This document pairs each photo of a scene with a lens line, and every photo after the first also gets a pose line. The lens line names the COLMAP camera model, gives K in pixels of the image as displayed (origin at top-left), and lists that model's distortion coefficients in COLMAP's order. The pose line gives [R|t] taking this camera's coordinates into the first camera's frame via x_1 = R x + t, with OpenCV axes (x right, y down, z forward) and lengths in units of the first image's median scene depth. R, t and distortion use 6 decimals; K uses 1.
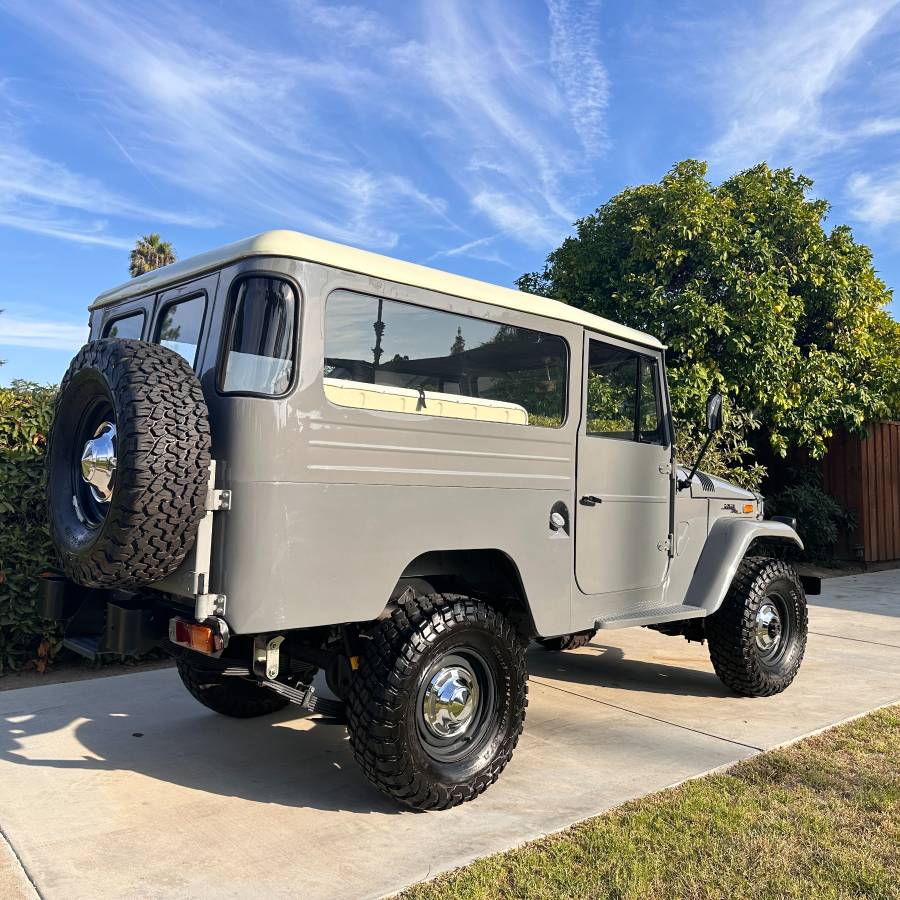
lens RADIAL K [[854.4, 0, 438.9], [0, 854.4, 441.4], [0, 0, 1]] dist [0.017800, 0.000000]
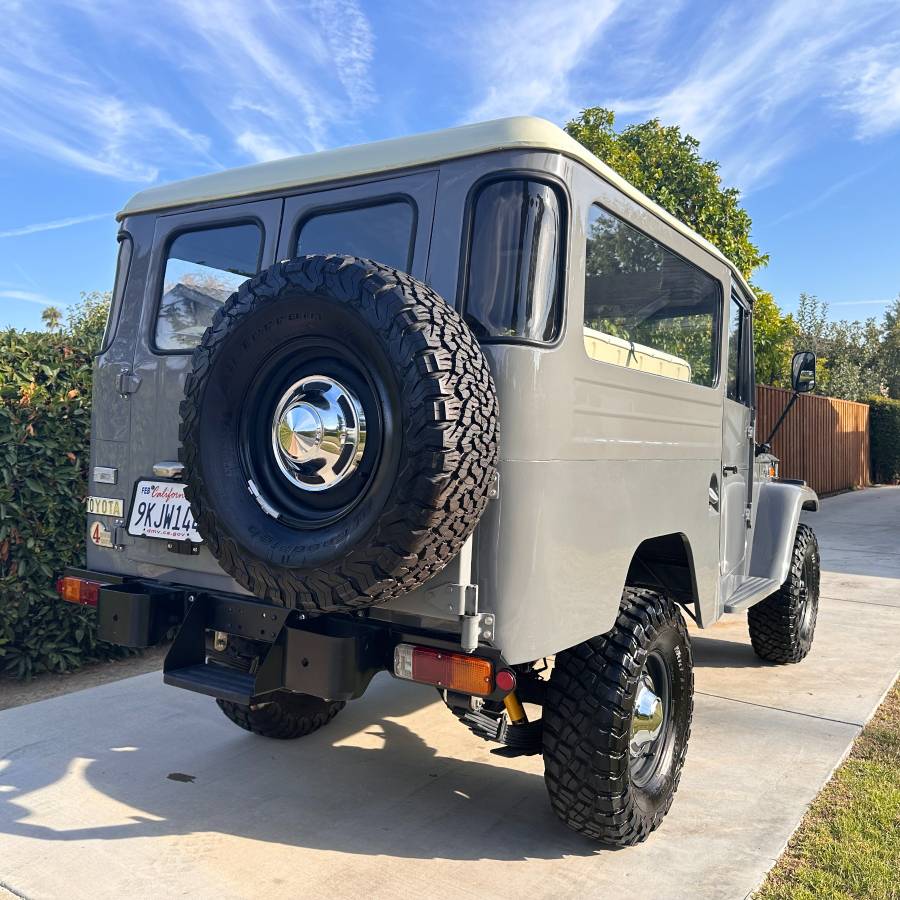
lens RADIAL K [[854.4, 0, 439.4], [0, 854.4, 447.3], [0, 0, 1]] dist [0.017800, 0.000000]
pose [[0.965568, -0.004063, 0.260120, -0.318169], [-0.012437, 0.998014, 0.061758, -0.005635], [-0.259854, -0.062866, 0.963599, 0.206440]]
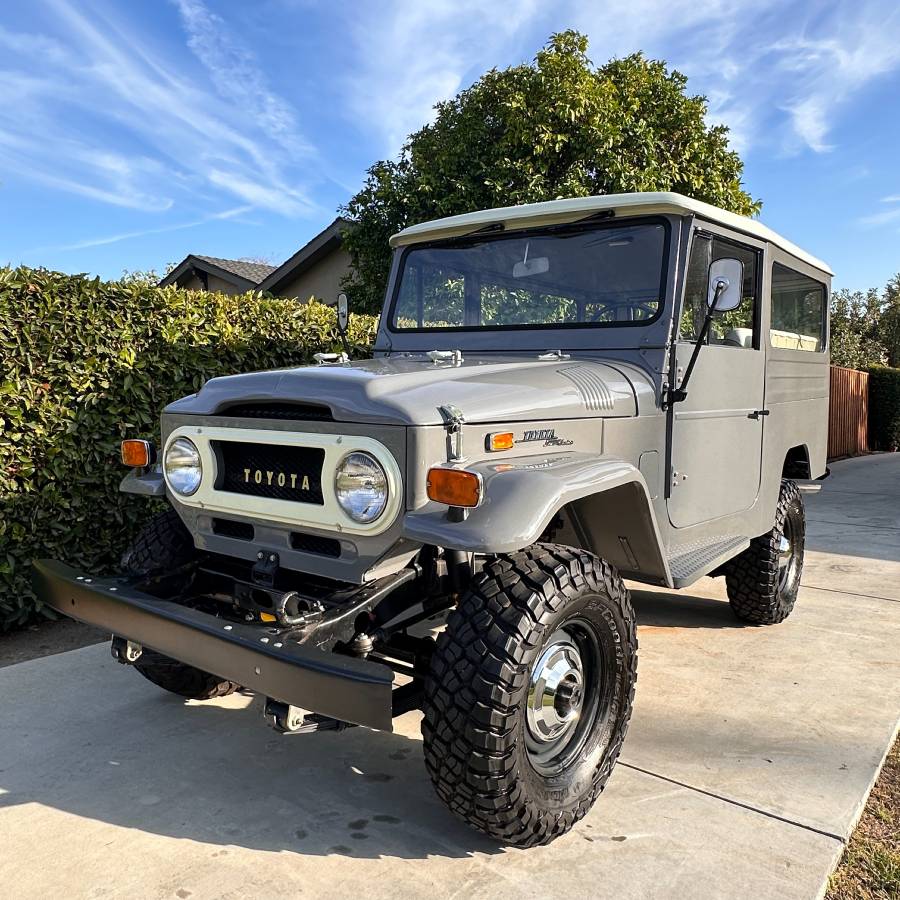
lens RADIAL K [[752.9, 0, 450.9], [0, 752.9, 446.3], [0, 0, 1]] dist [0.011517, -0.007780]
pose [[0.975277, -0.010324, 0.220743, 0.000532], [-0.012072, 0.994927, 0.099872, 0.040027], [-0.220654, -0.100068, 0.970205, 0.560371]]
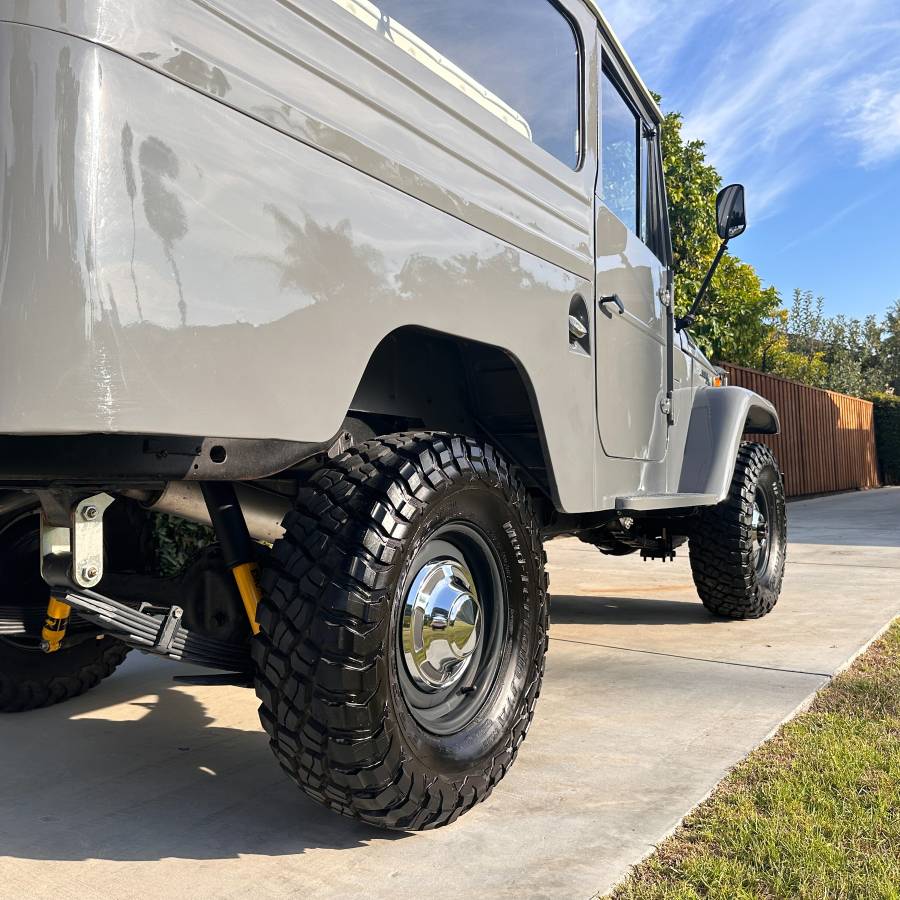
lens RADIAL K [[854.4, 0, 441.2], [0, 854.4, 444.2], [0, 0, 1]] dist [0.017800, 0.000000]
pose [[0.968230, -0.024814, 0.248825, -0.094901], [0.023011, 0.999684, 0.010151, 0.151164], [-0.248998, -0.004102, 0.968495, 0.389499]]
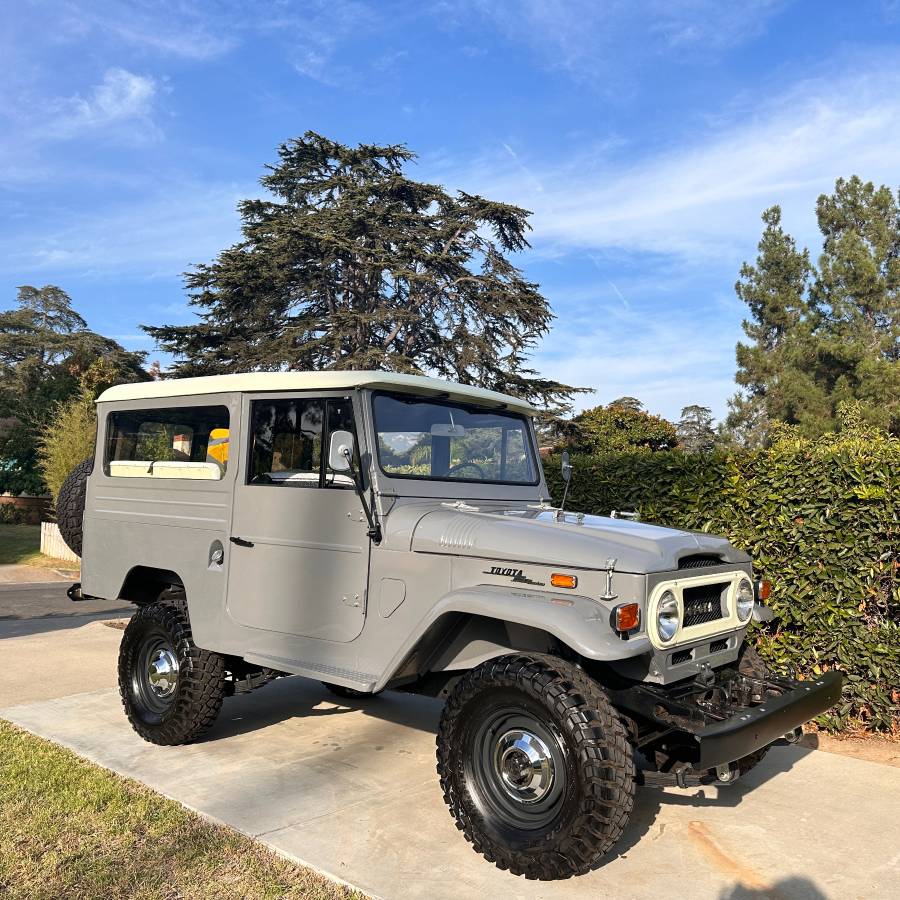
lens RADIAL K [[854.4, 0, 446.3], [0, 854.4, 451.9], [0, 0, 1]] dist [0.017800, 0.000000]
pose [[0.132332, -0.076467, -0.988252, 1.248838], [0.007738, 0.997069, -0.076113, 0.035495], [0.991175, 0.002425, 0.132536, 1.035822]]
